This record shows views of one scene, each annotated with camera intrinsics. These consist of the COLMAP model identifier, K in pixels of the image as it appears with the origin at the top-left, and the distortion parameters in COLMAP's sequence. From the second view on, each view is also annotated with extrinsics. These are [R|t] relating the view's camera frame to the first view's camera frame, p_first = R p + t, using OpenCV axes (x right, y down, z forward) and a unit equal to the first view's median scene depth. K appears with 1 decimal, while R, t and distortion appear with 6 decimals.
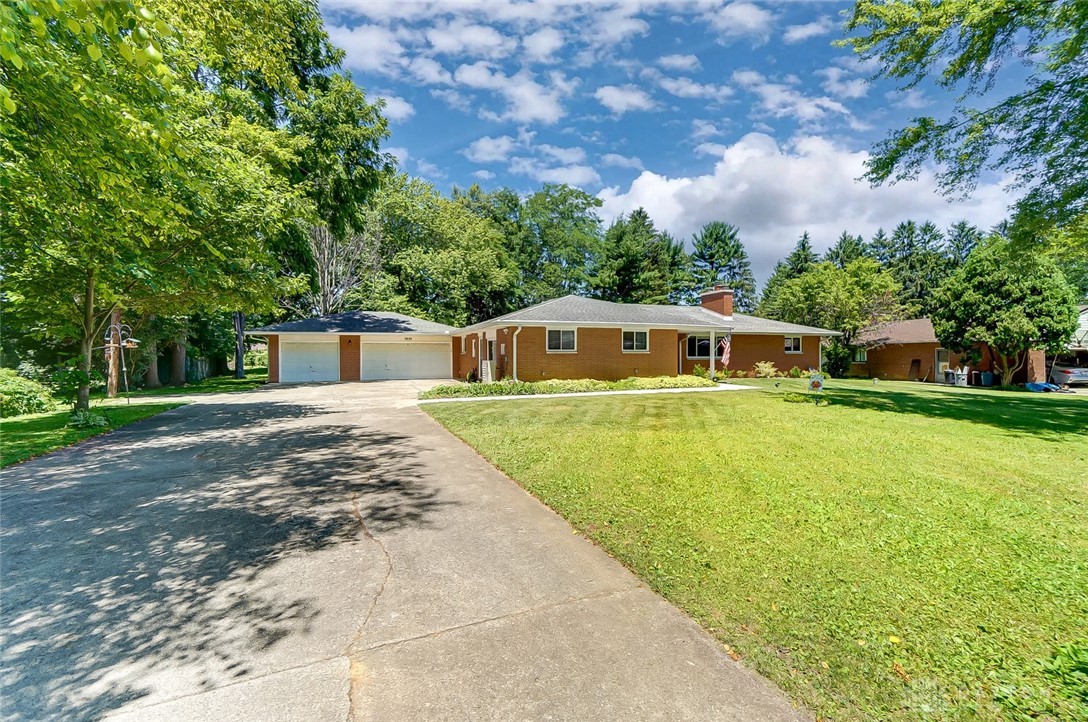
lens RADIAL K [[461.9, 0, 544.0], [0, 461.9, 361.0], [0, 0, 1]] dist [0.044631, 0.000152]
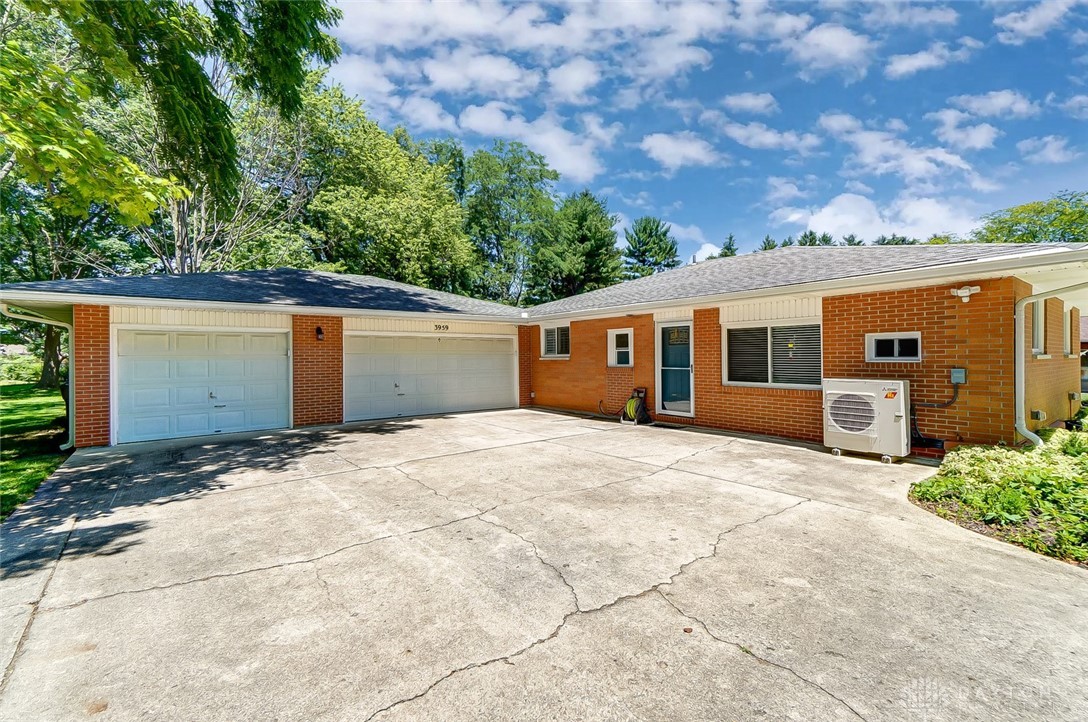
lens RADIAL K [[461.9, 0, 544.0], [0, 461.9, 361.0], [0, 0, 1]] dist [0.044631, 0.000152]
pose [[0.957492, -0.006504, 0.288387, -0.168727], [0.008613, 0.999945, -0.006044, -0.005489], [-0.288332, 0.008271, 0.957495, 0.267104]]
